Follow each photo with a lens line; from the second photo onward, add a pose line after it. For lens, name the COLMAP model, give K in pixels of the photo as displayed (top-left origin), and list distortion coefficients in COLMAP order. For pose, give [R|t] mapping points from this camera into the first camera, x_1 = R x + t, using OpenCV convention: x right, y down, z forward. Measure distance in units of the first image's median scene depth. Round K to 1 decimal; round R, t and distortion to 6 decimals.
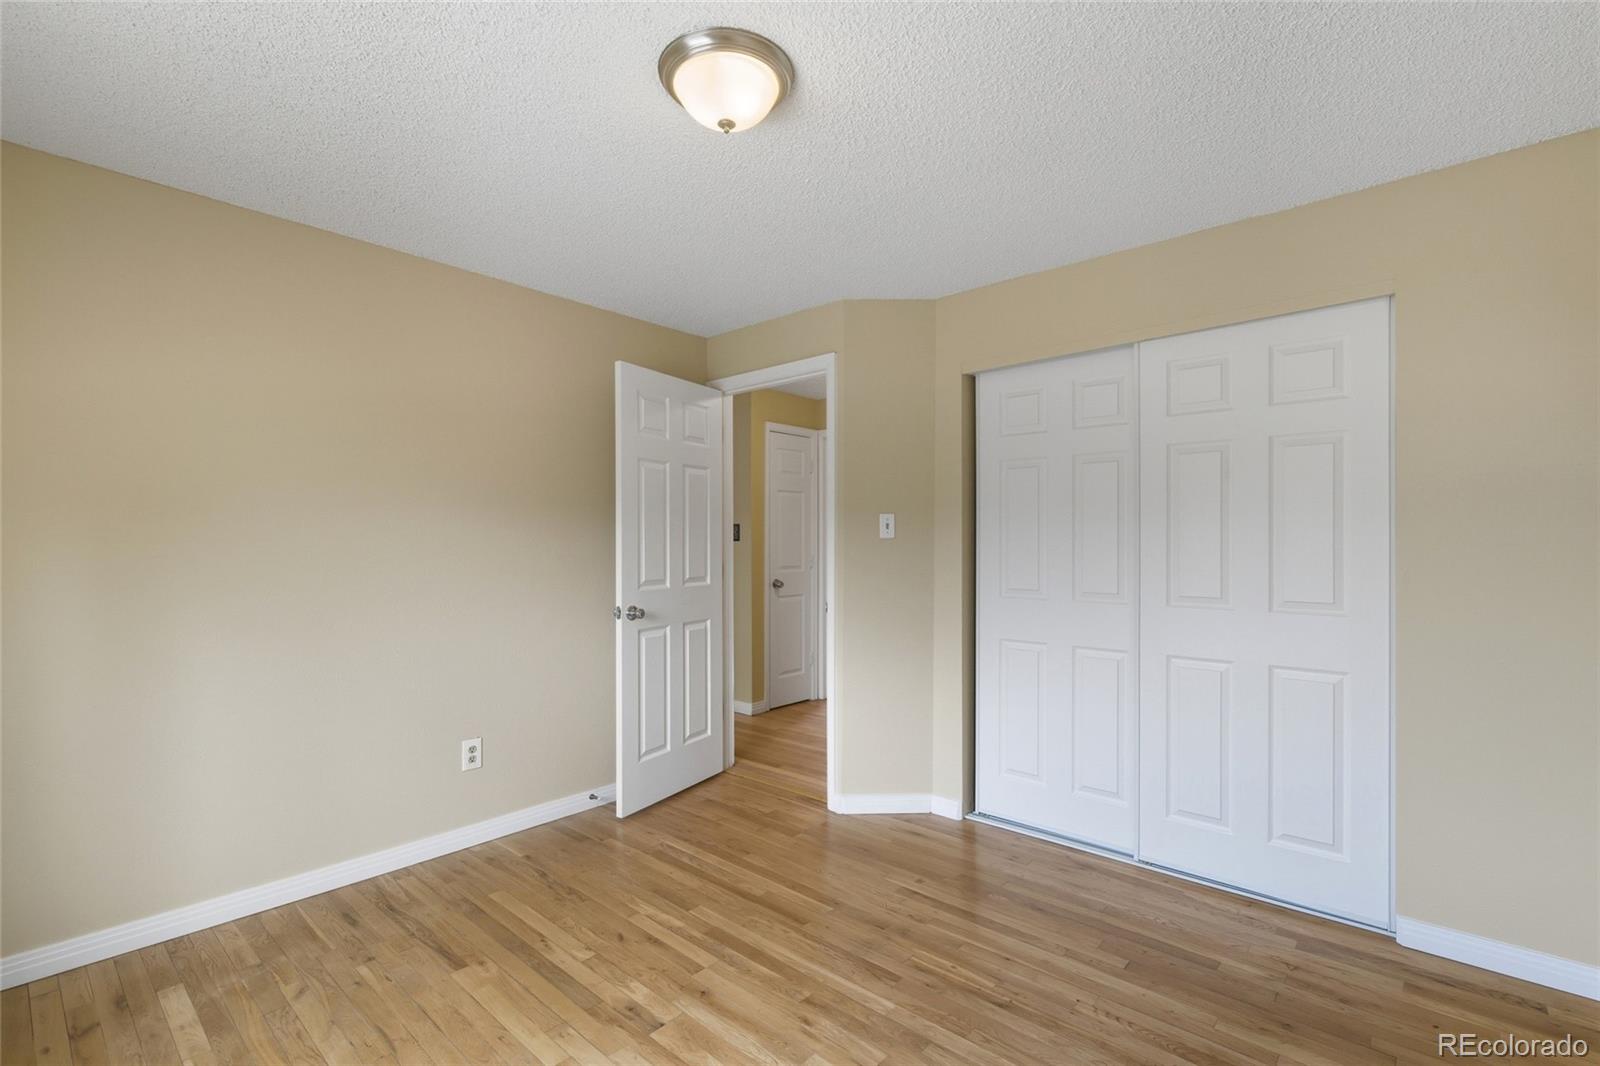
lens RADIAL K [[729.7, 0, 795.4], [0, 729.7, 546.9], [0, 0, 1]] dist [0.001746, 0.000697]
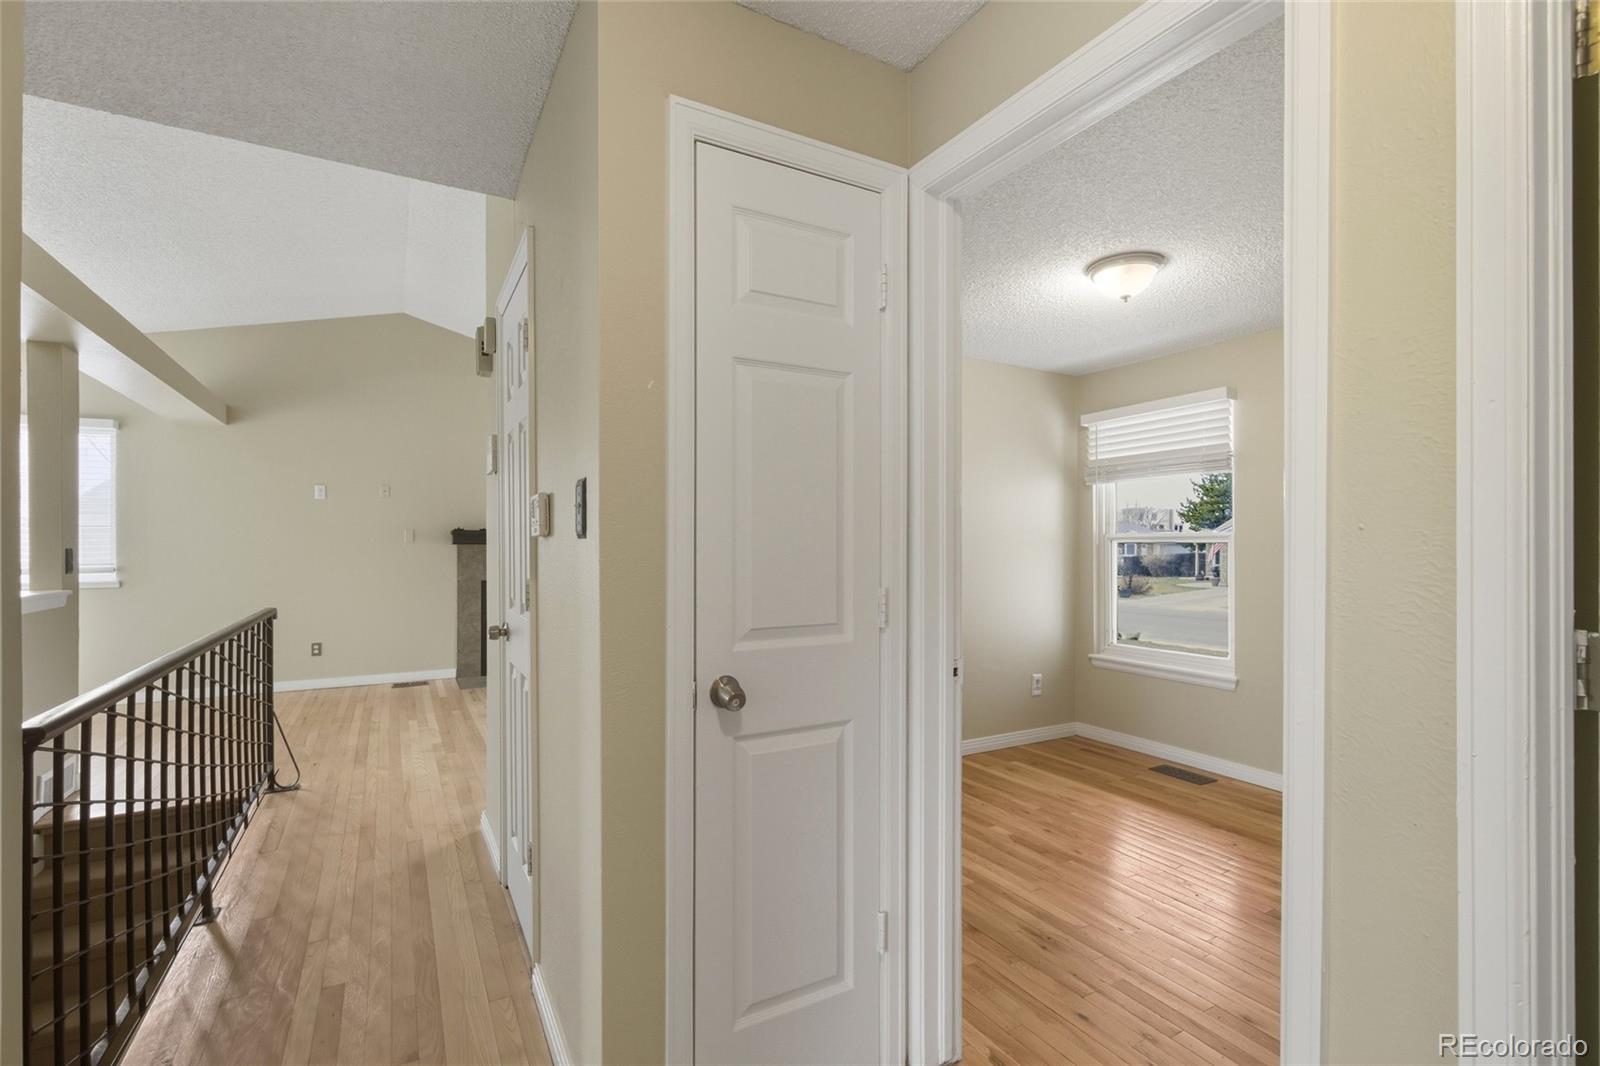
lens RADIAL K [[729.7, 0, 795.4], [0, 729.7, 546.9], [0, 0, 1]] dist [0.001746, 0.000697]
pose [[0.938196, -0.000893, -0.346103, 0.092419], [-0.000162, 0.999995, -0.003019, -0.004308], [0.346104, 0.002888, 0.938192, 0.715636]]
